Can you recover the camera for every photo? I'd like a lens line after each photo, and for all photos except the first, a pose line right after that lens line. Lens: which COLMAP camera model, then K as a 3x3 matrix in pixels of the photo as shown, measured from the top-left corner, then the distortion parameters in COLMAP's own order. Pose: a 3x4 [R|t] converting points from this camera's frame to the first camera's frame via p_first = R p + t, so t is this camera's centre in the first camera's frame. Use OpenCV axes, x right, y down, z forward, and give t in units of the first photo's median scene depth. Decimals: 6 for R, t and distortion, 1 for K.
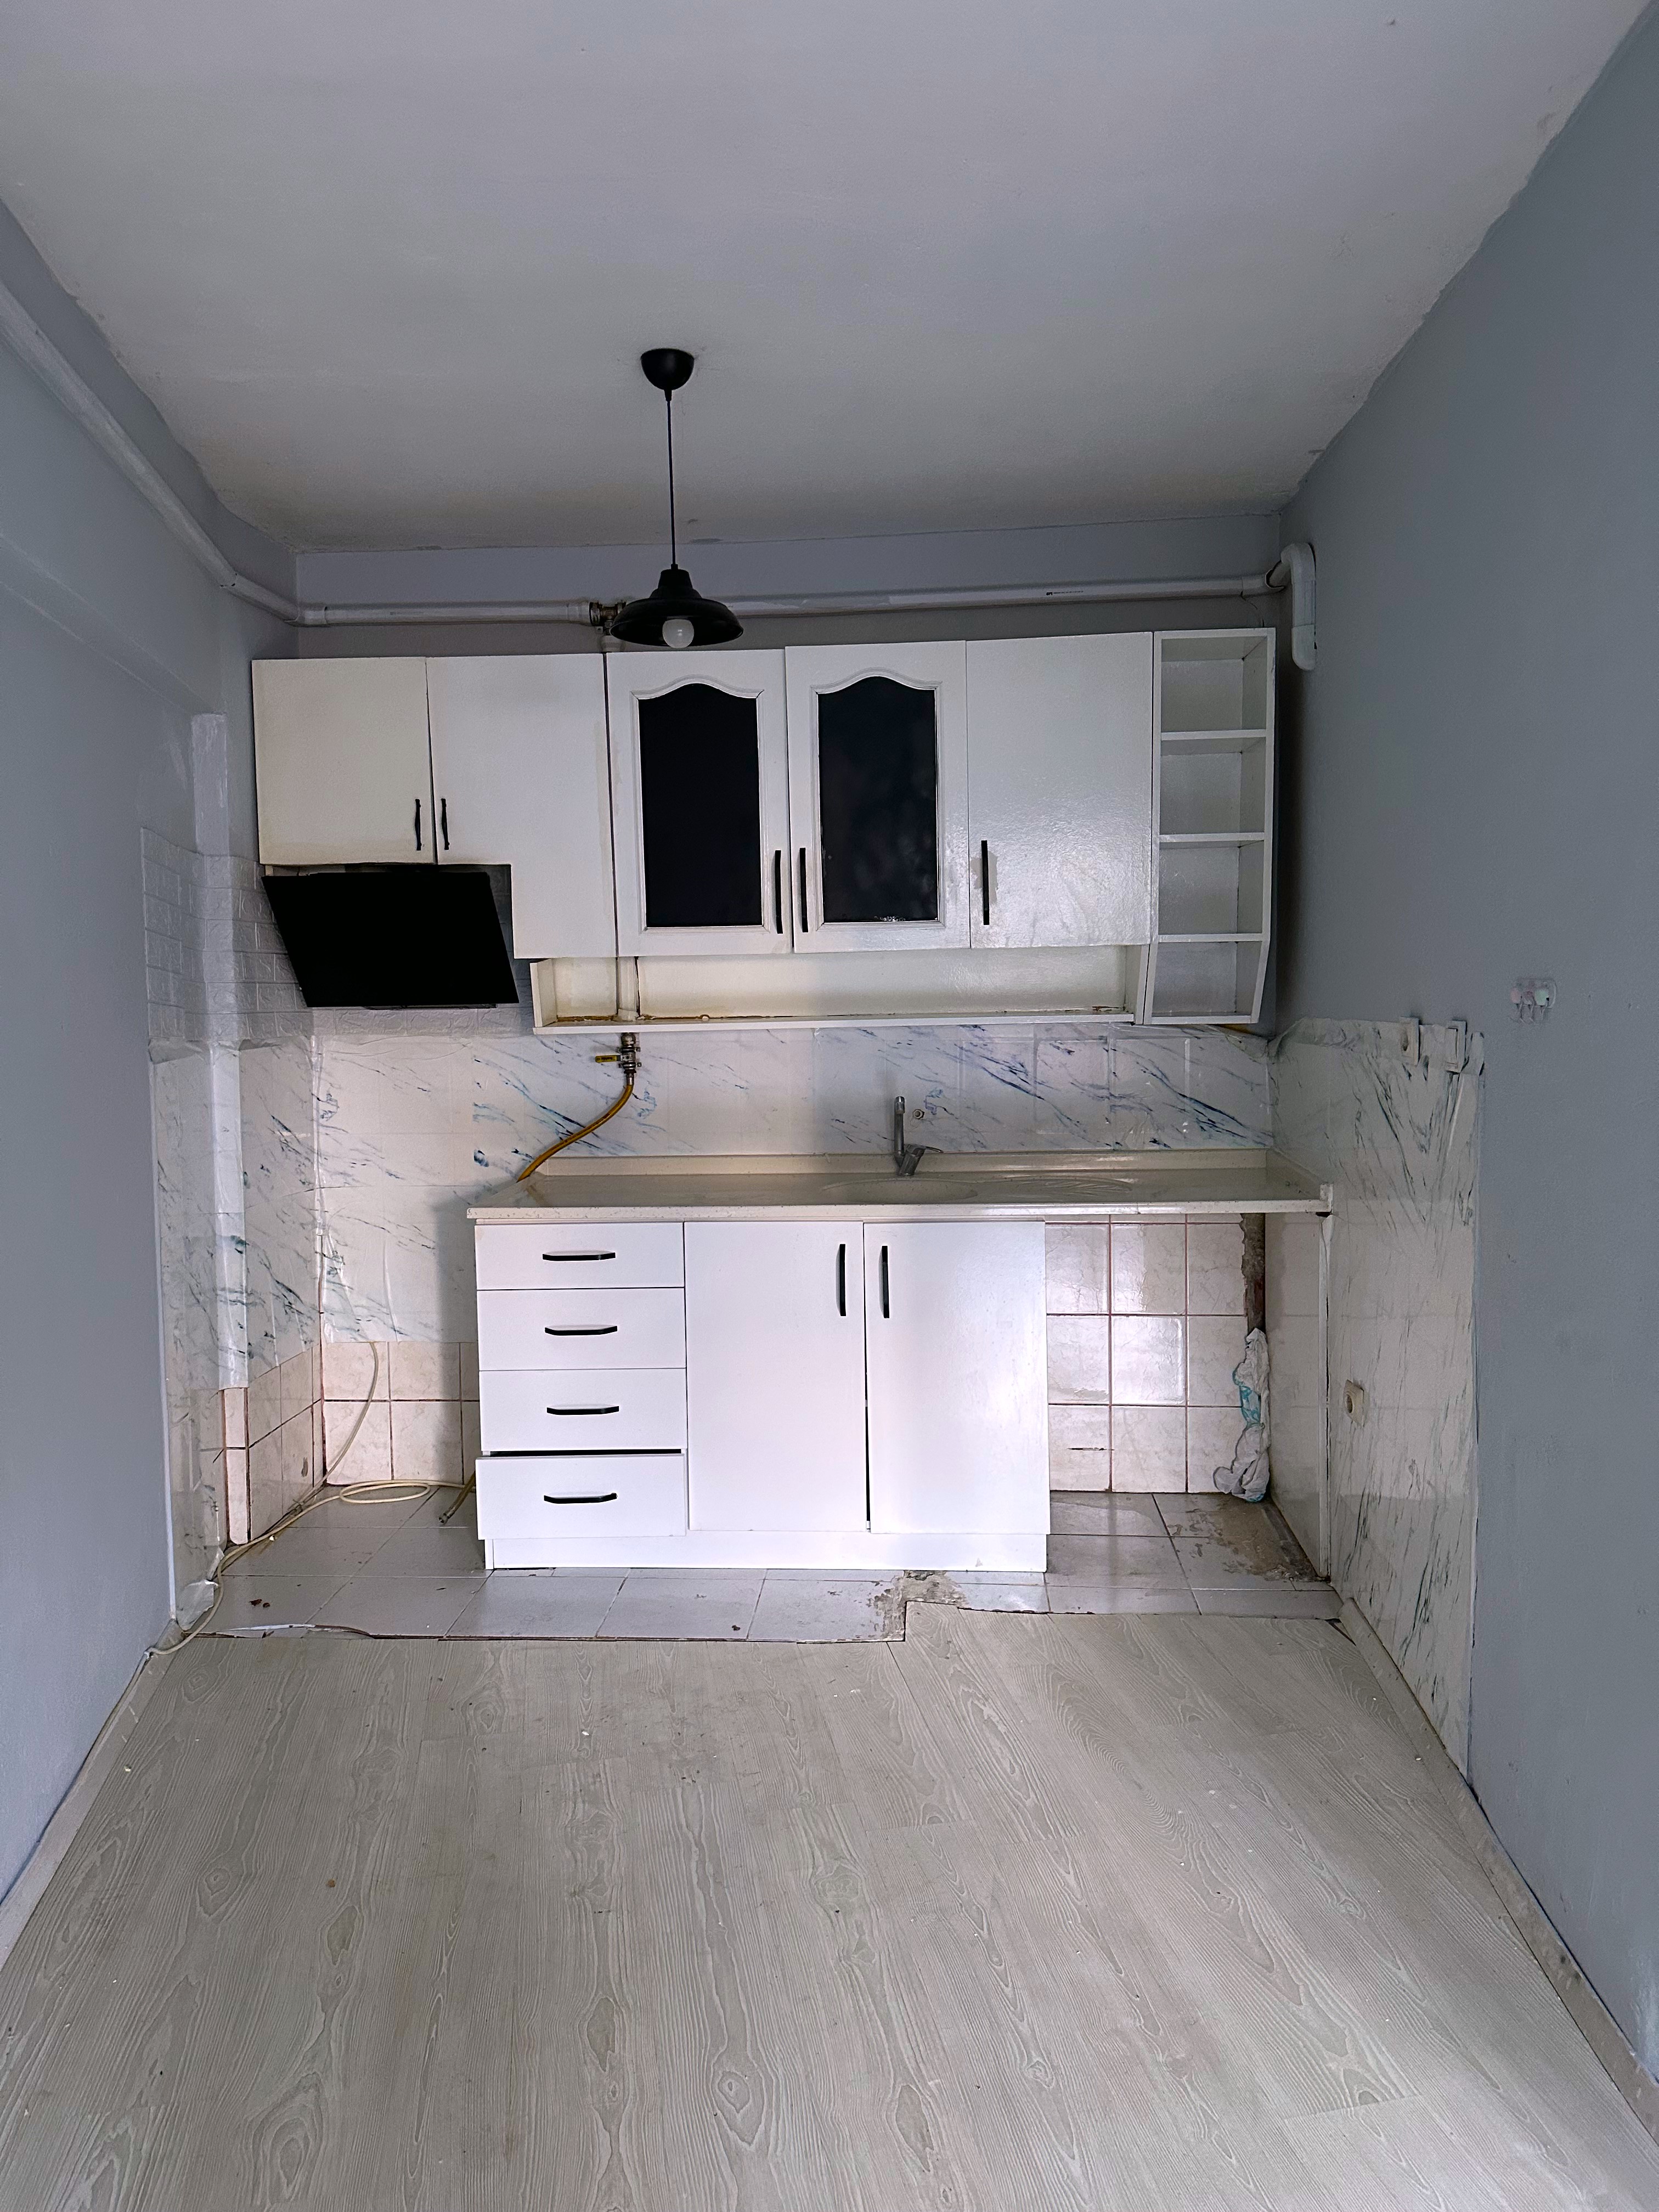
lens RADIAL K [[1538.9, 0, 829.5], [0, 1538.9, 1106.0], [0, 0, 1]] dist [0.061908, -0.000095]
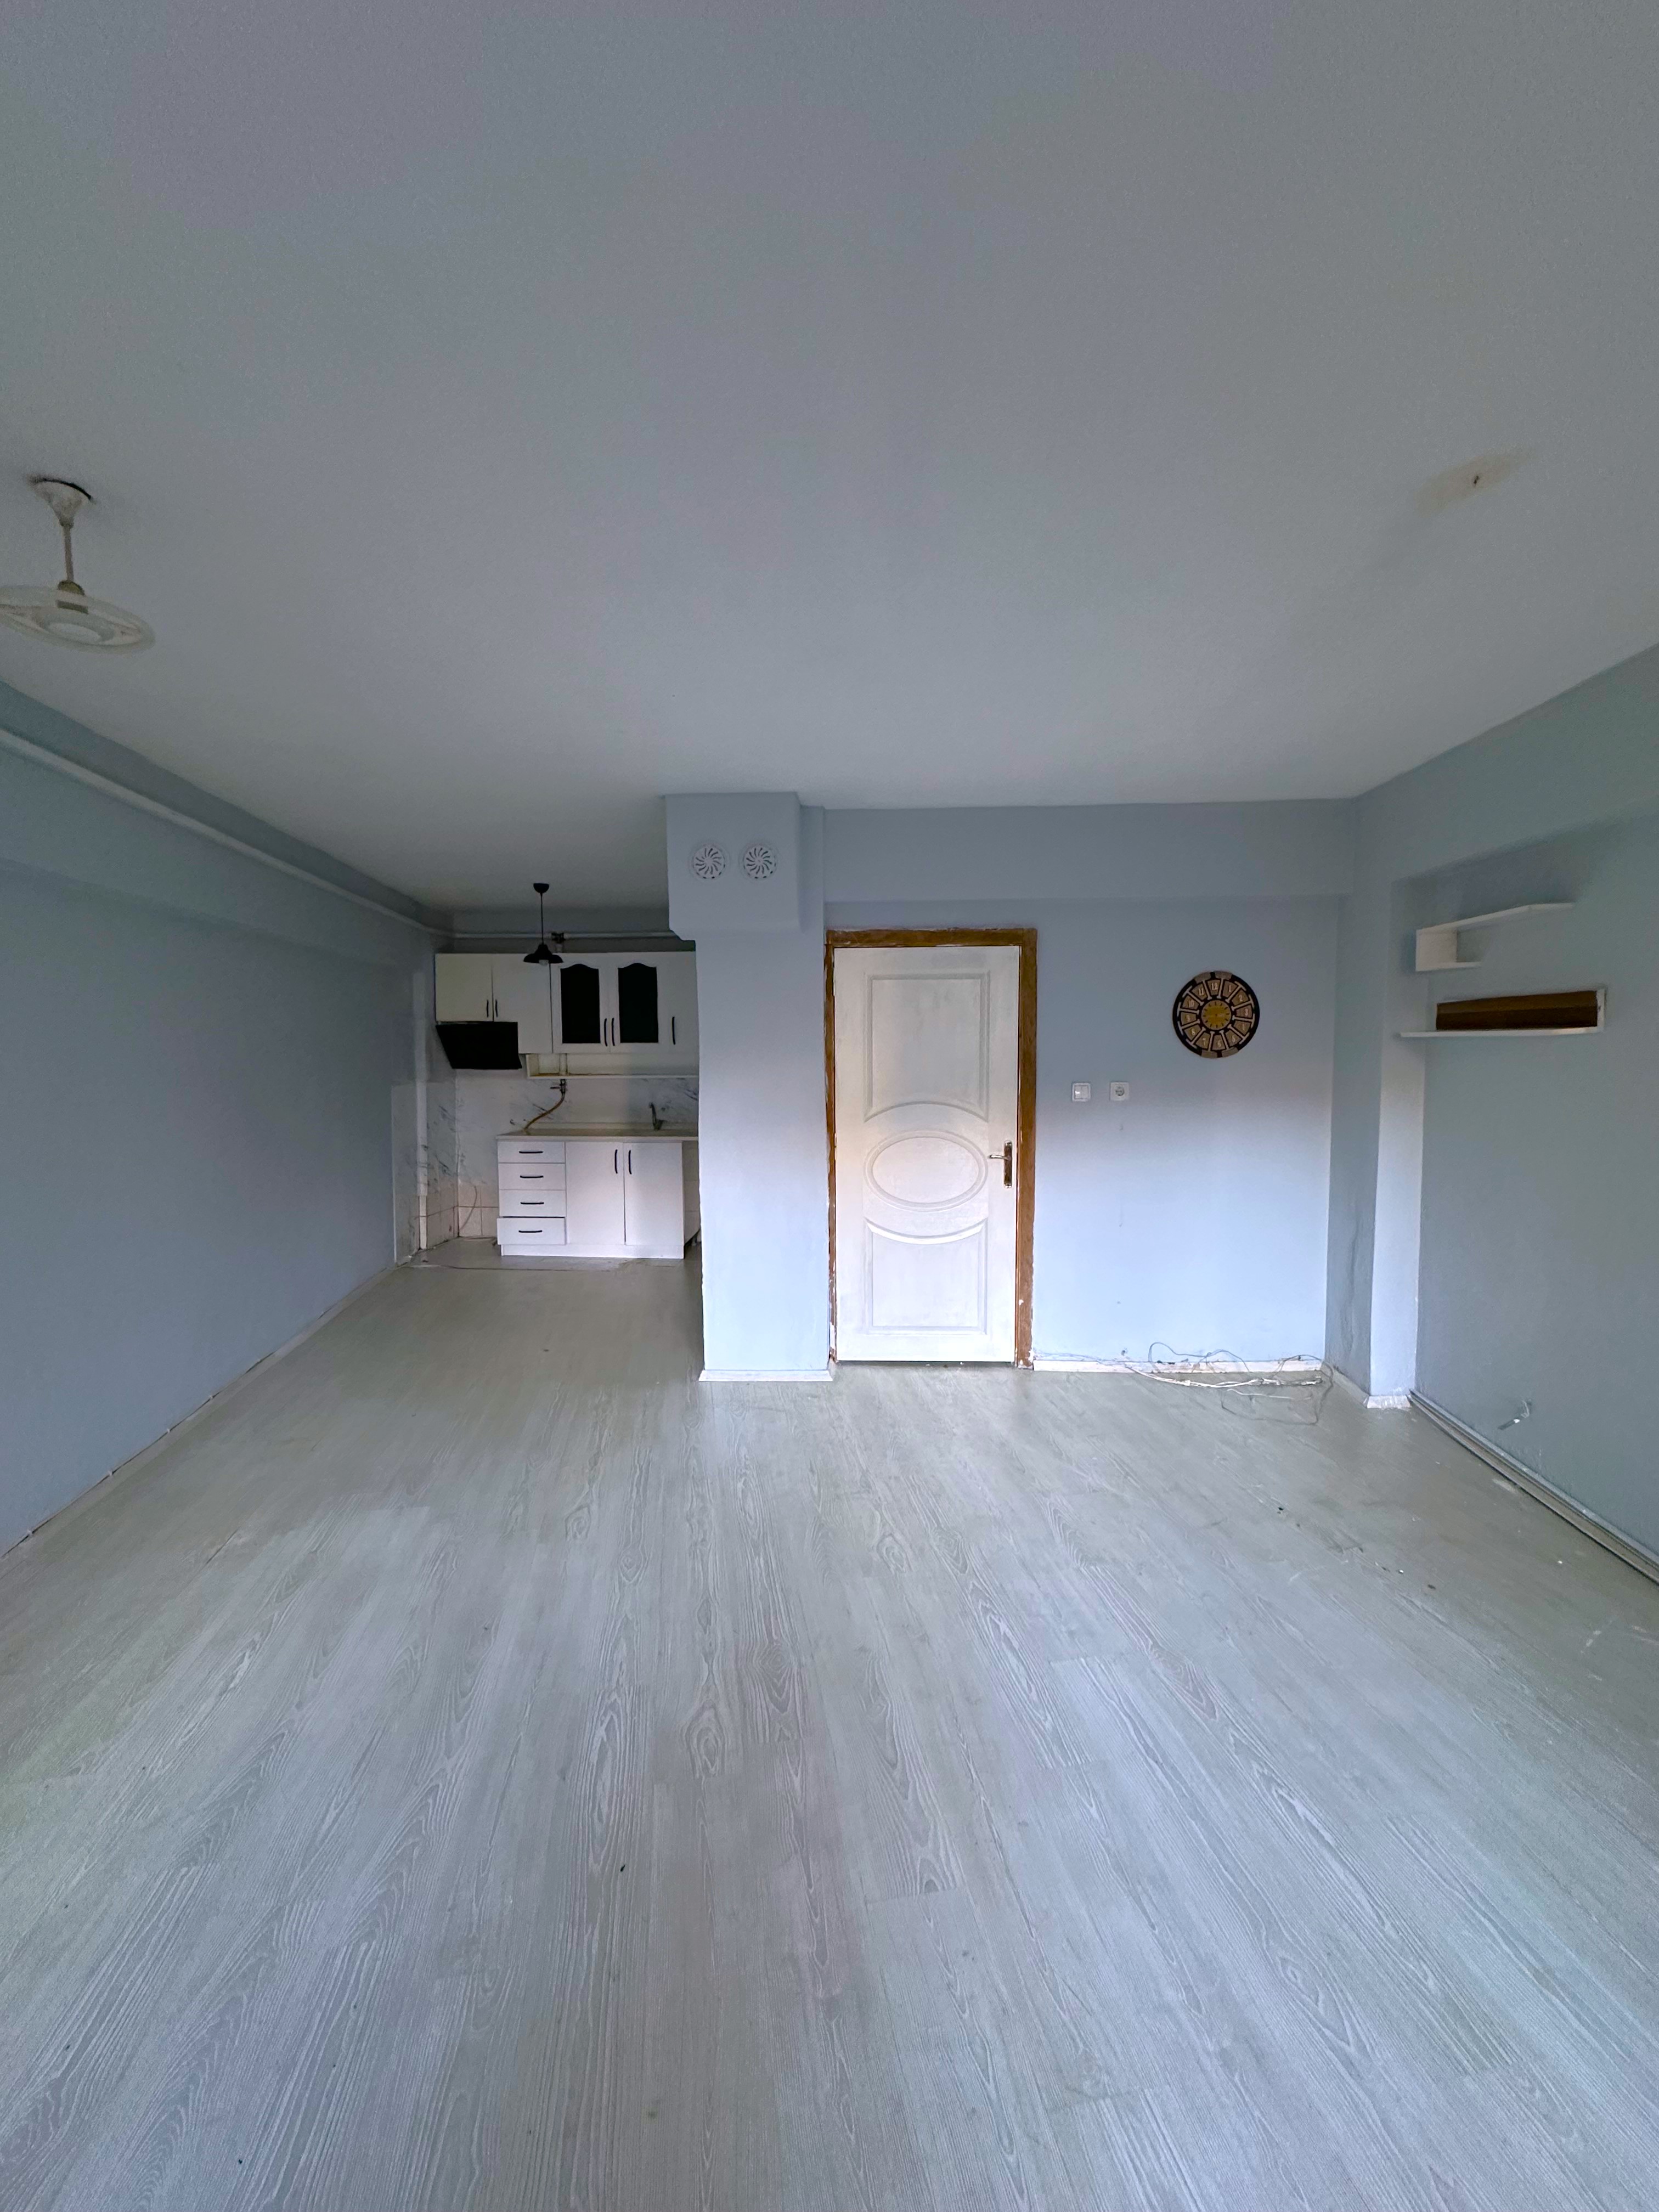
lens RADIAL K [[875.0, 0, 821.8], [0, 875.0, 1093.4], [0, 0, 1]] dist [-0.000139, -0.000028]
pose [[0.999631, 0.017227, -0.021003, 0.413887], [-0.017953, 0.999230, -0.034898, 0.029844], [0.020386, 0.035262, 0.999170, -0.666090]]
